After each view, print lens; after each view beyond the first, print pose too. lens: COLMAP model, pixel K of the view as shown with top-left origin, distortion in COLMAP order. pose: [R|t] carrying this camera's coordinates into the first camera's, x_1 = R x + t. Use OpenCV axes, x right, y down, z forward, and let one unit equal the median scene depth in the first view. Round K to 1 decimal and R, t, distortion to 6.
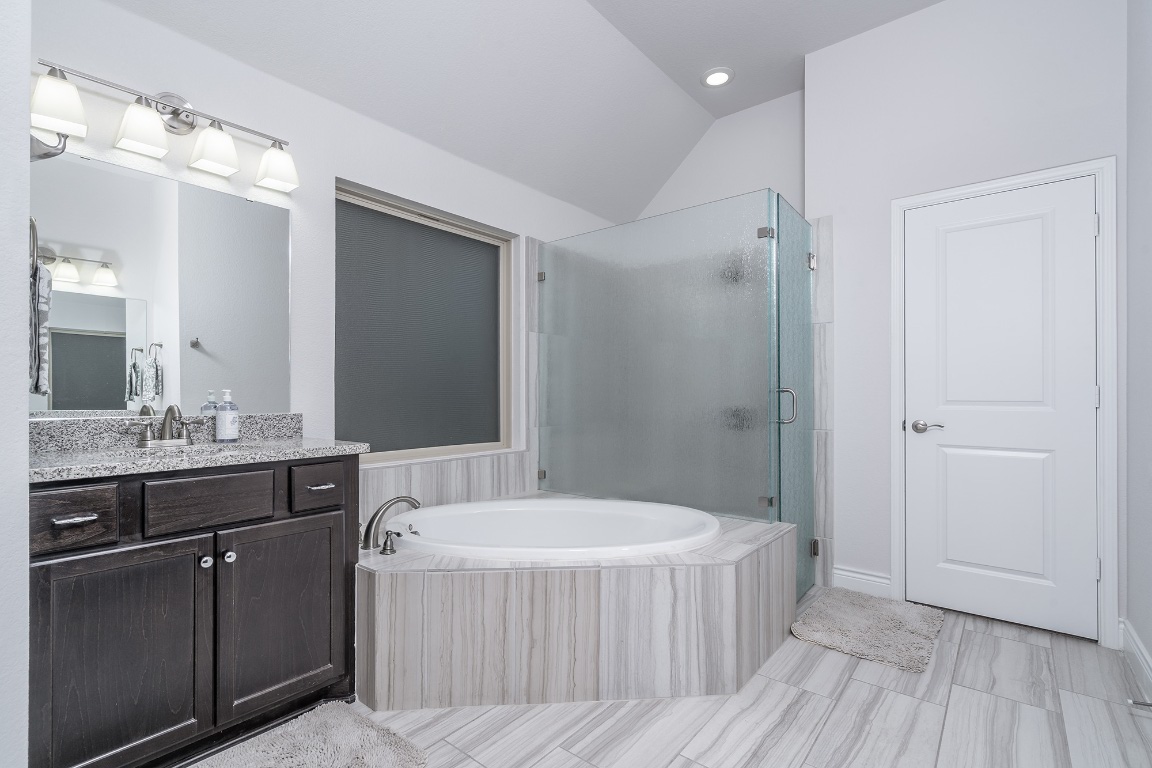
lens RADIAL K [[525.1, 0, 572.1], [0, 525.1, 388.6], [0, 0, 1]] dist [-0.003719, -0.000660]
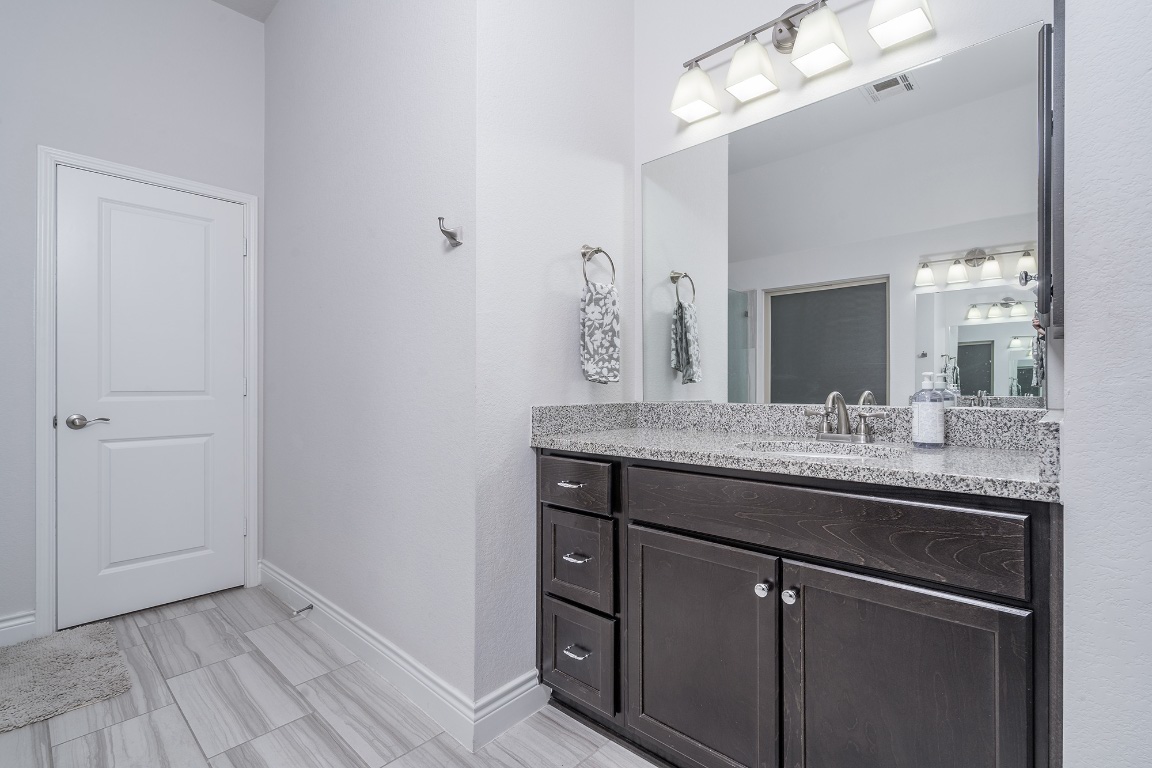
lens RADIAL K [[525.1, 0, 571.3], [0, 525.1, 384.8], [0, 0, 1]] dist [-0.003719, -0.000660]
pose [[0.058755, -0.001947, 0.998271, -0.181129], [-0.010657, 0.999940, 0.002578, 0.000279], [-0.998216, -0.010790, 0.058731, 0.167125]]
